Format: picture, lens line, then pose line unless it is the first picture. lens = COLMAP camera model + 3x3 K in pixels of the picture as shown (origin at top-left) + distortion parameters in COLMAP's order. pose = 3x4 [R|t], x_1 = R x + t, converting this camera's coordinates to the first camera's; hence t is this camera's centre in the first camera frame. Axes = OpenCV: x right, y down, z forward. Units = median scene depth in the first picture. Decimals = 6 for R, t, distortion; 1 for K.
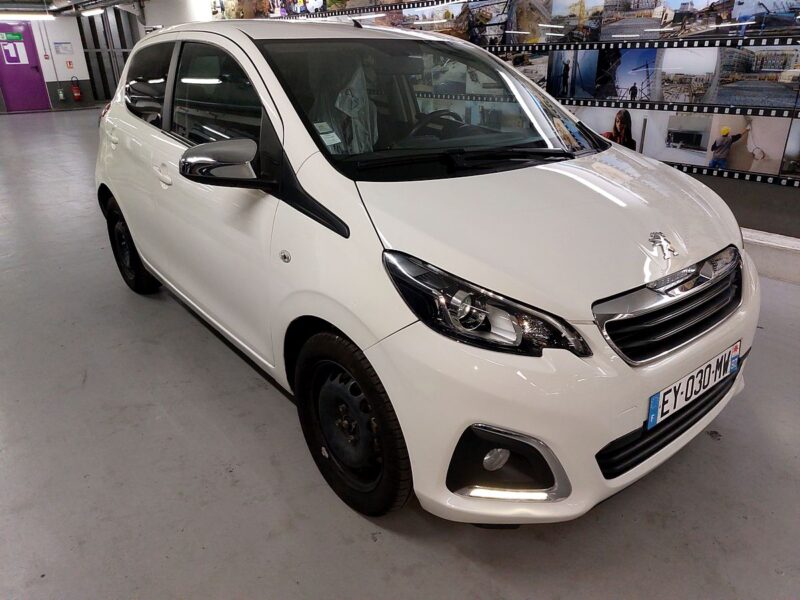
lens RADIAL K [[574.3, 0, 407.7], [0, 574.3, 298.4], [0, 0, 1]] dist [0.058973, -0.045394]
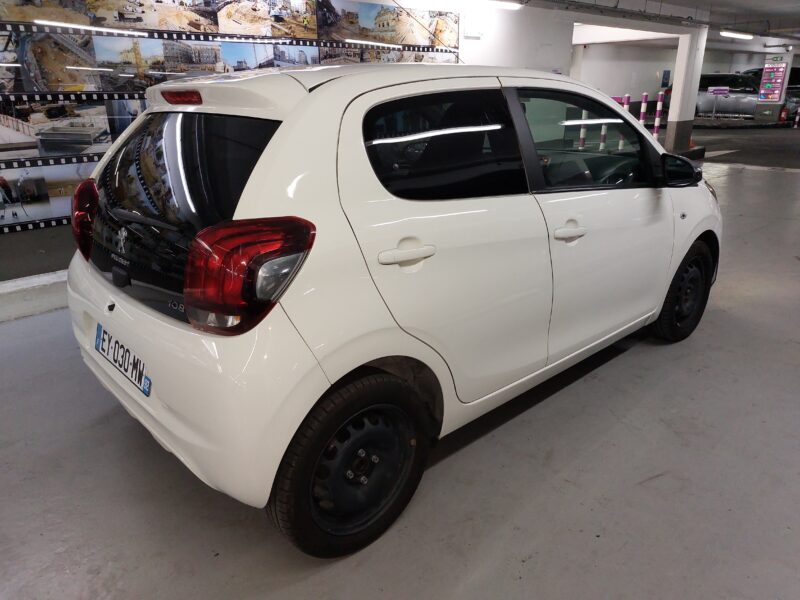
lens RADIAL K [[574.3, 0, 407.7], [0, 574.3, 298.4], [0, 0, 1]] dist [0.058973, -0.045394]
pose [[-0.065806, -0.329450, 0.941877, -0.664338], [0.401957, 0.855197, 0.327214, -0.268850], [-0.913291, 0.400127, 0.076148, 0.622213]]
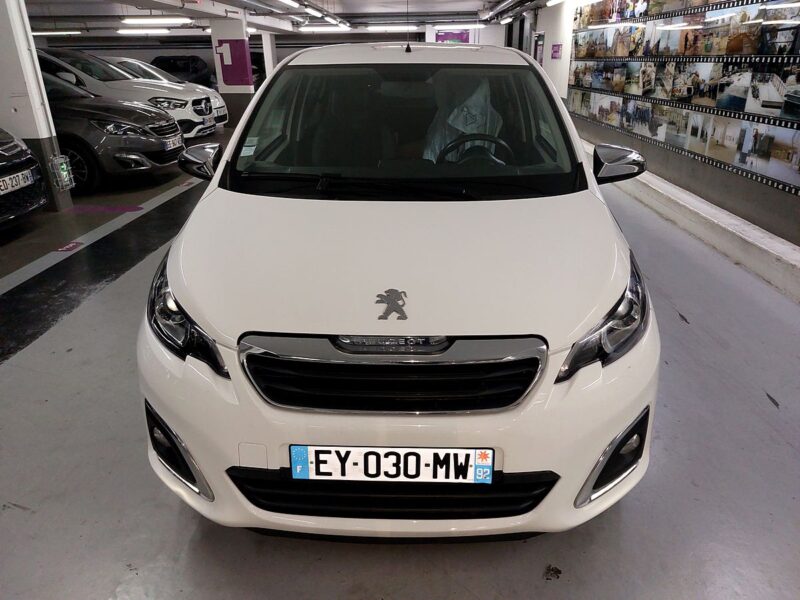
lens RADIAL K [[563.0, 0, 402.9], [0, 563.0, 287.5], [0, 0, 1]] dist [0.074706, -0.055350]
pose [[0.760519, 0.250340, -0.599117, 0.322621], [-0.254898, 0.963725, 0.079124, -0.063927], [0.597192, 0.092538, 0.796743, 0.097227]]
